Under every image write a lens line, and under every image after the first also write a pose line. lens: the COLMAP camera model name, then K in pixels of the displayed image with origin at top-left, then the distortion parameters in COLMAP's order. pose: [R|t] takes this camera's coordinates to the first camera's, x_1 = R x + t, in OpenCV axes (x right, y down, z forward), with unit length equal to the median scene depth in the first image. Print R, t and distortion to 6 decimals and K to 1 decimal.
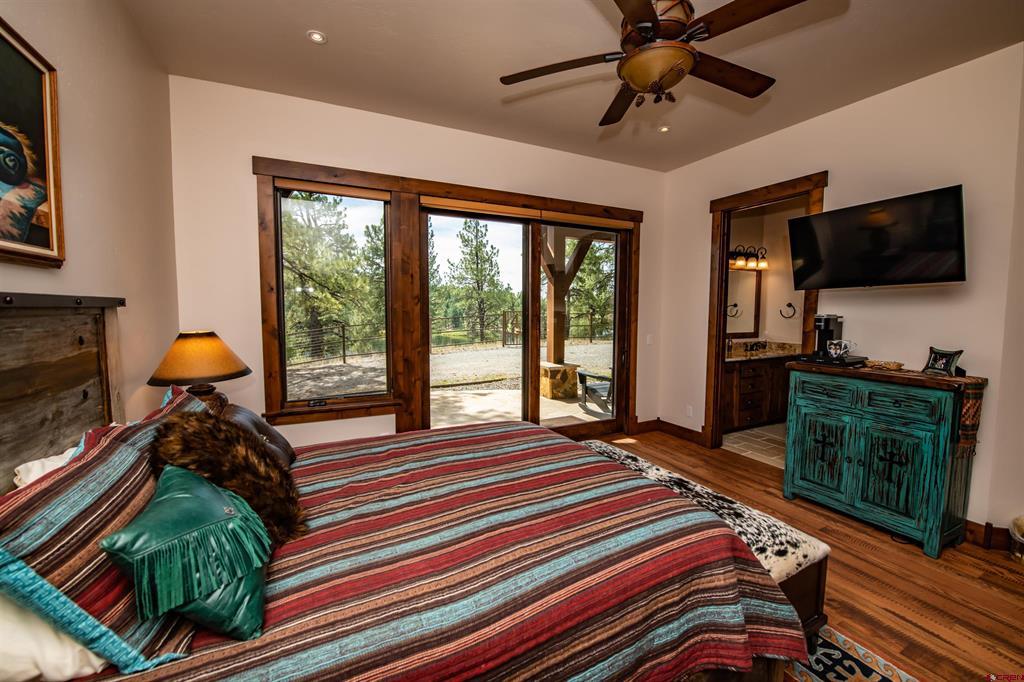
lens RADIAL K [[406.7, 0, 521.2], [0, 406.7, 342.8], [0, 0, 1]] dist [-0.017033, -0.000610]
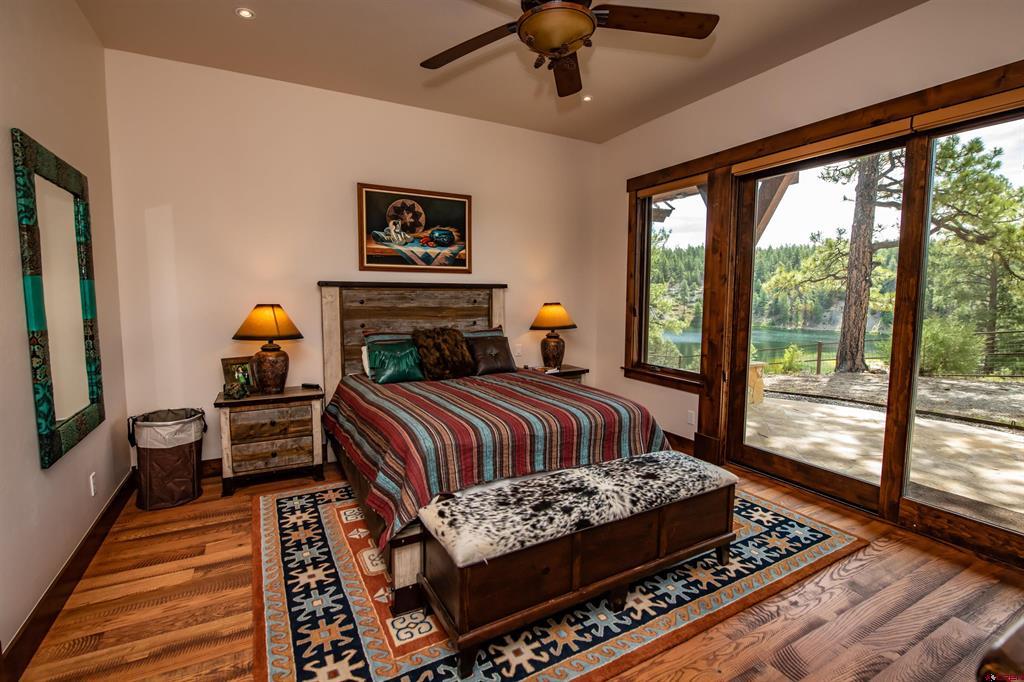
lens RADIAL K [[477.2, 0, 518.4], [0, 477.2, 337.7], [0, 0, 1]] dist [-0.001116, -0.000023]
pose [[0.033804, 0.086366, -0.995690, 1.498527], [-0.090149, 0.992462, 0.083025, -0.040385], [0.995354, 0.086954, 0.041335, 0.900206]]
